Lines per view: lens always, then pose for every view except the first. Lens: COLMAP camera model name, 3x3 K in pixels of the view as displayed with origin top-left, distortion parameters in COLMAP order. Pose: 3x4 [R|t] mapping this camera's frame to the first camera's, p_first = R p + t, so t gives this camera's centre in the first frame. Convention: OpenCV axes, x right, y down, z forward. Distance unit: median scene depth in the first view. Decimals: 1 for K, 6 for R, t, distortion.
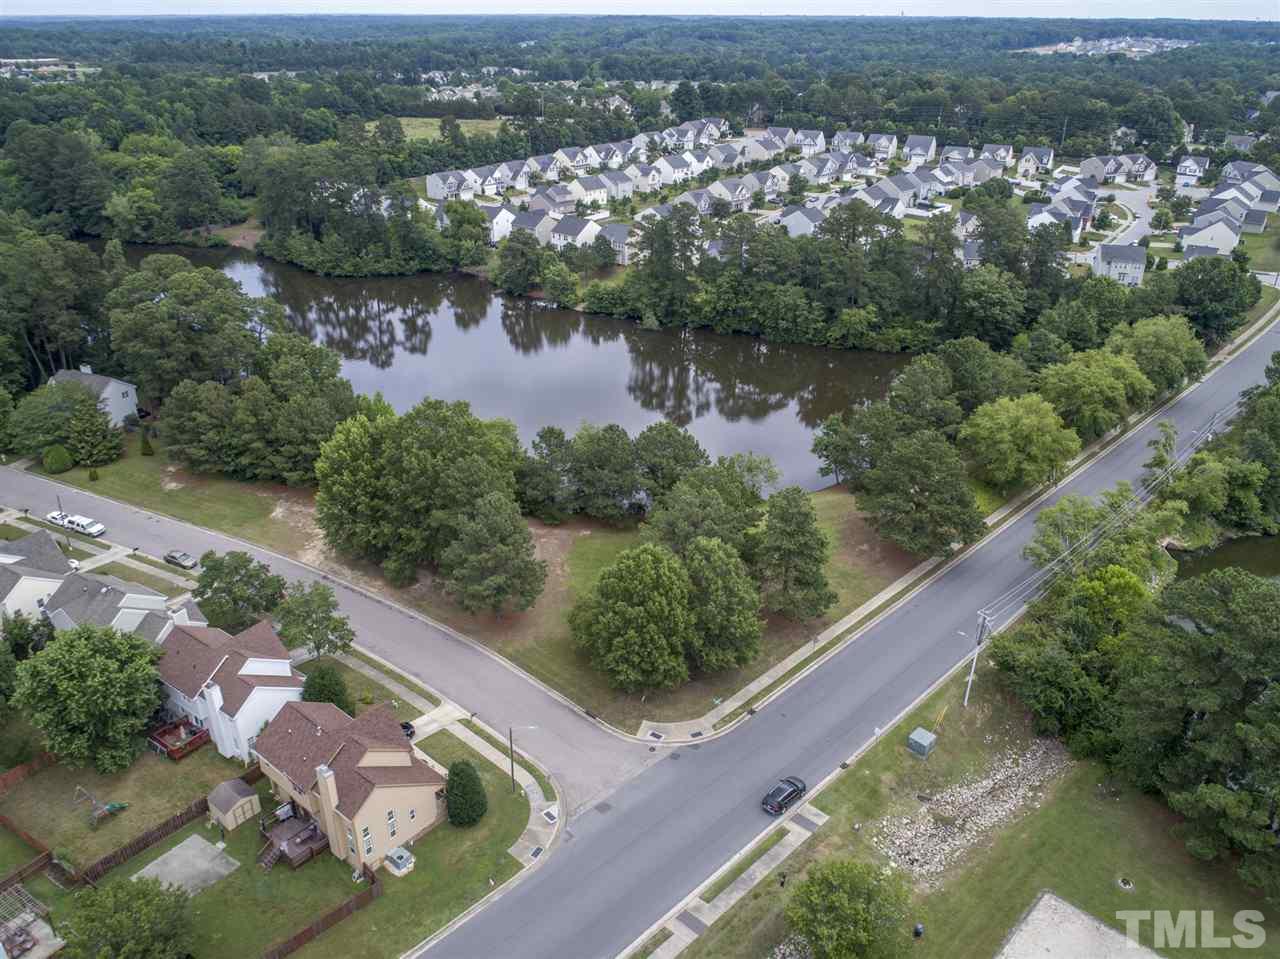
lens RADIAL K [[971.7, 0, 640.2], [0, 971.7, 477.0], [0, 0, 1]] dist [-0.021319, 0.011665]
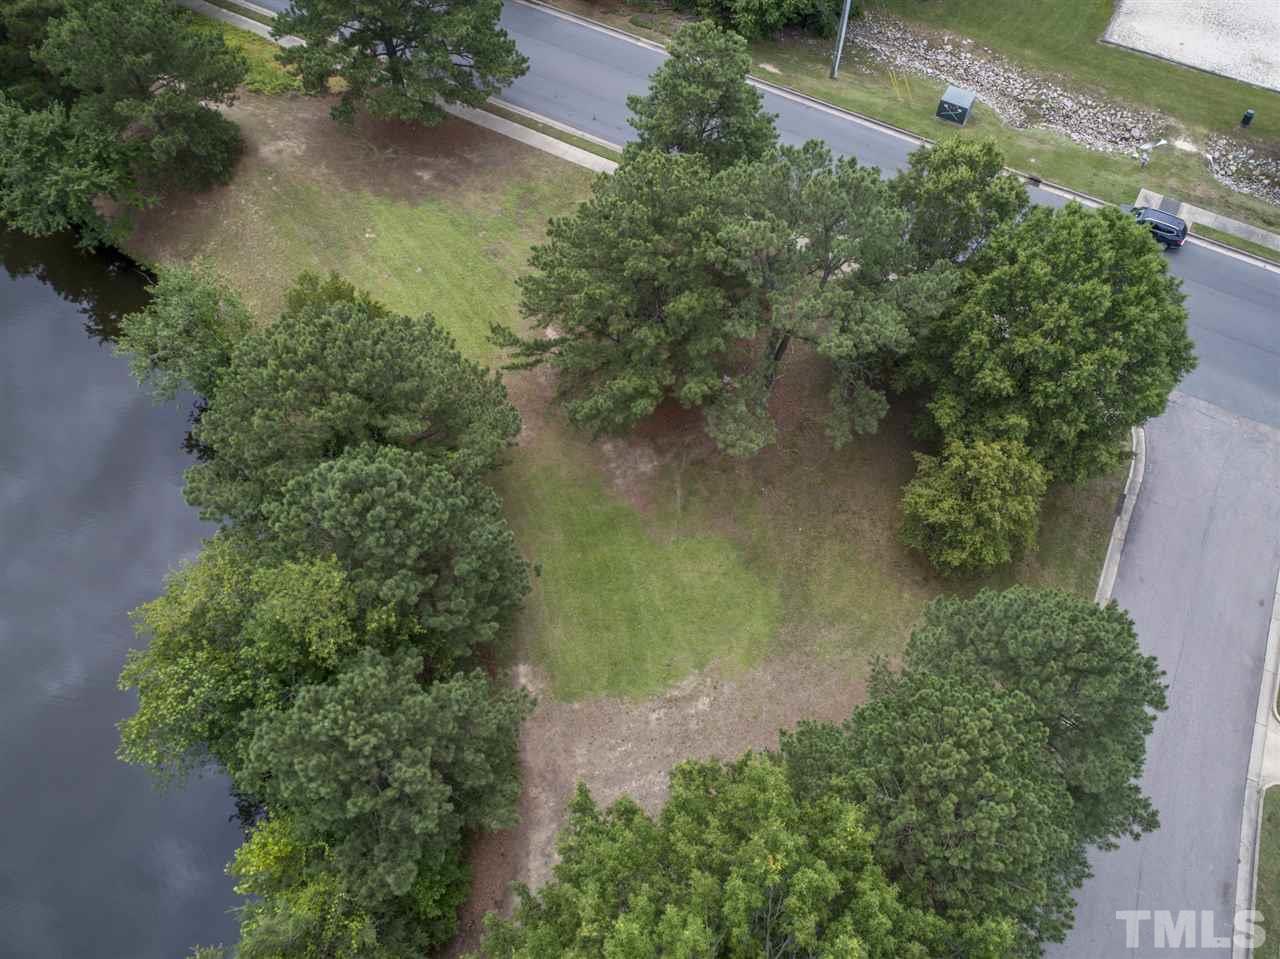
lens RADIAL K [[971.7, 0, 646.0], [0, 971.7, 480.0], [0, 0, 1]] dist [-0.021319, 0.011665]
pose [[-0.261141, -0.824531, 0.501950, -0.188573], [0.414494, 0.373836, 0.829724, -0.245777], [-0.871780, 0.424730, 0.244139, 0.864914]]
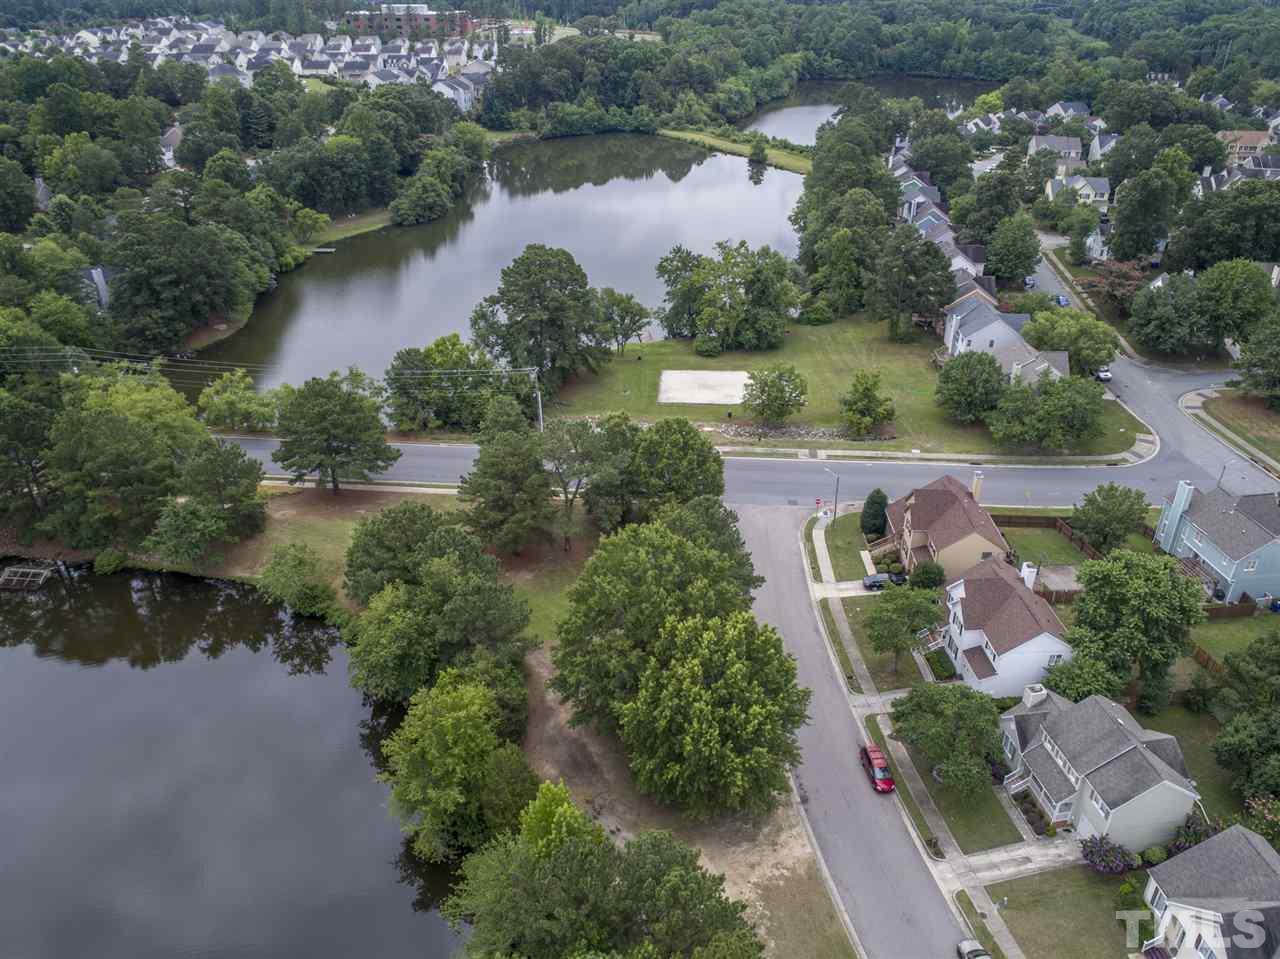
lens RADIAL K [[971.7, 0, 642.8], [0, 971.7, 478.8], [0, 0, 1]] dist [-0.021319, 0.011665]
pose [[-0.638488, -0.376748, 0.671114, -0.606644], [0.334764, 0.649235, 0.682955, -0.533757], [-0.693013, 0.660723, -0.288407, 1.089524]]
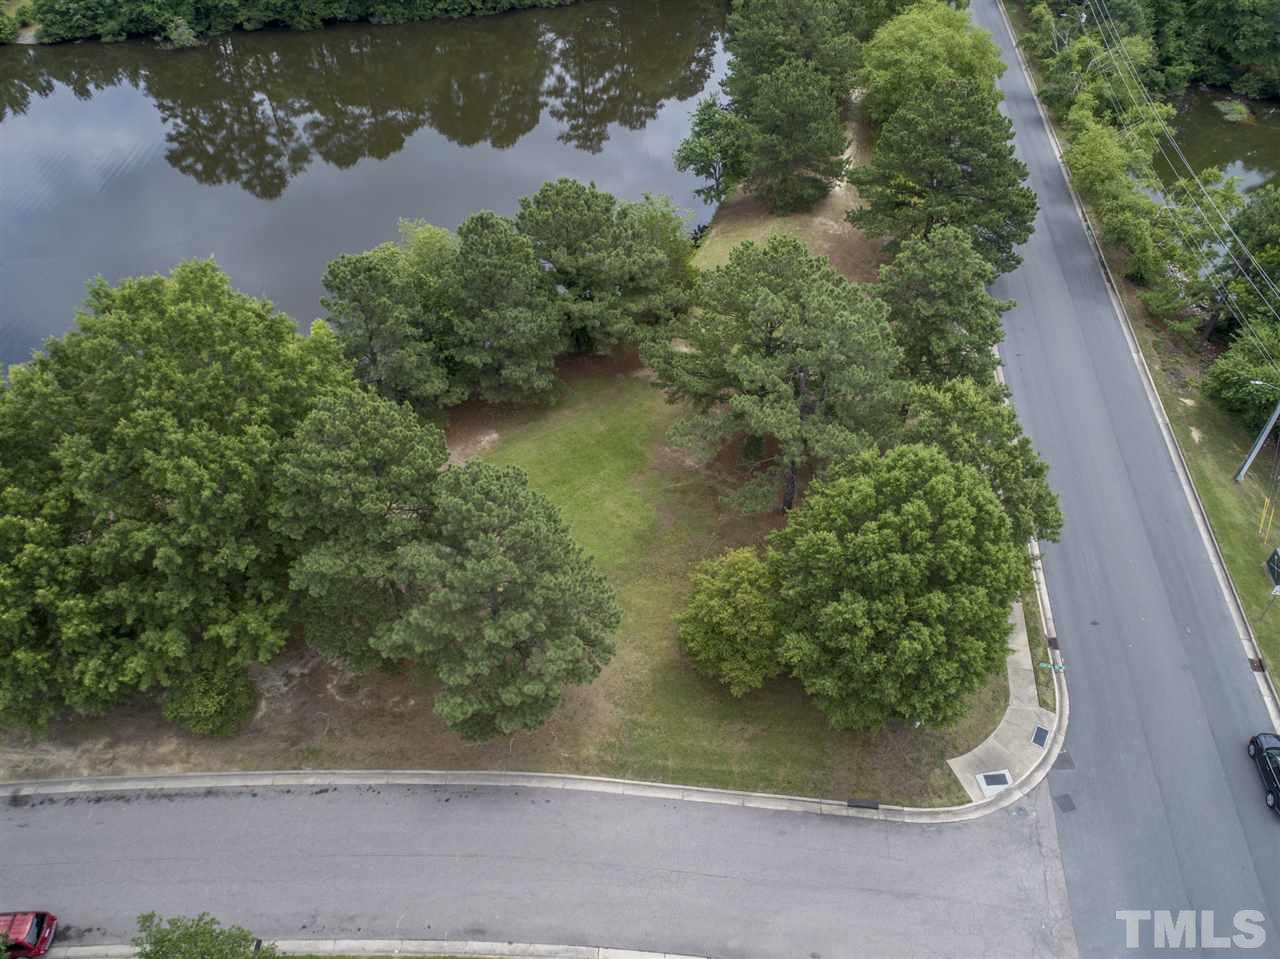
lens RADIAL K [[971.7, 0, 640.2], [0, 971.7, 481.0], [0, 0, 1]] dist [-0.021319, 0.011665]
pose [[0.805728, -0.403917, 0.433190, -0.229312], [0.260306, 0.898456, 0.353578, -0.085309], [-0.532018, -0.172126, 0.829053, 0.538103]]
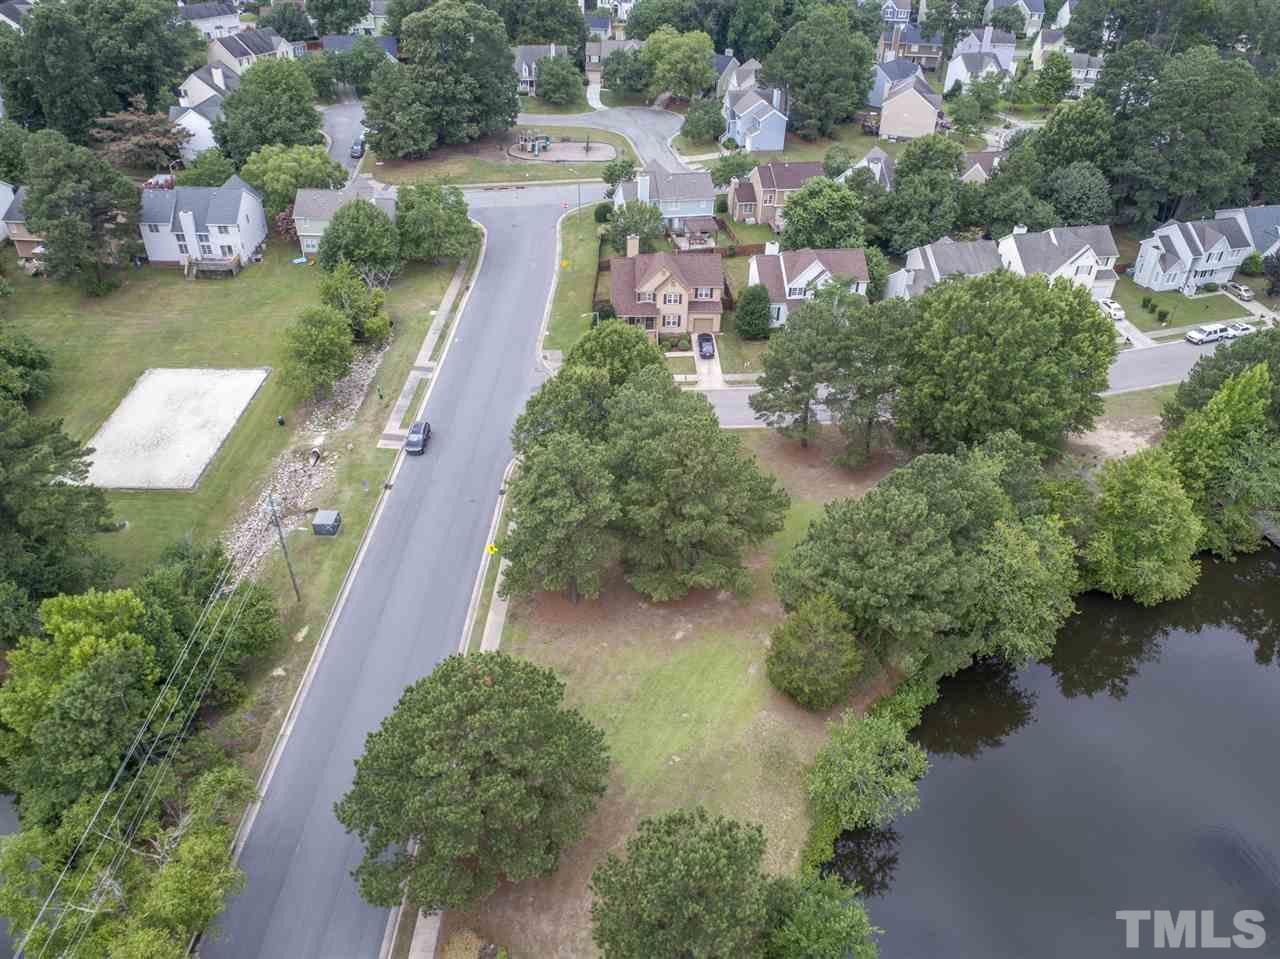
lens RADIAL K [[971.7, 0, 641.1], [0, 971.7, 482.4], [0, 0, 1]] dist [-0.021319, 0.011665]
pose [[-0.731294, 0.377889, -0.567811, 0.445574], [-0.320846, 0.544040, 0.775292, -0.442352], [0.601886, 0.749147, -0.276609, 1.070908]]
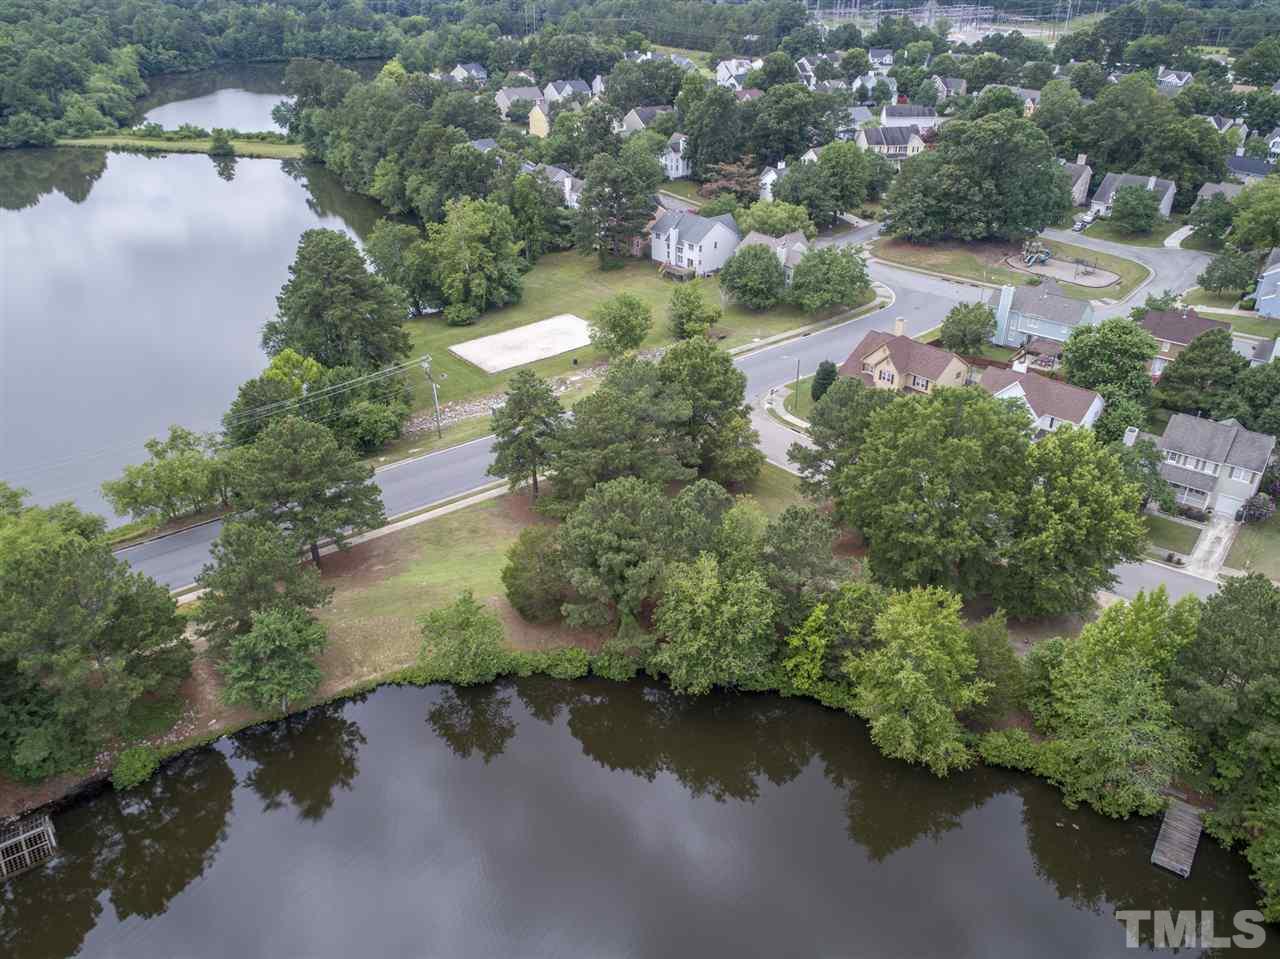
lens RADIAL K [[971.7, 0, 640.3], [0, 971.7, 477.6], [0, 0, 1]] dist [-0.021319, 0.011665]
pose [[-0.988609, -0.072037, 0.132148, -0.070273], [0.067408, 0.573113, 0.816699, -0.594077], [-0.134568, 0.816304, -0.561729, 1.377594]]
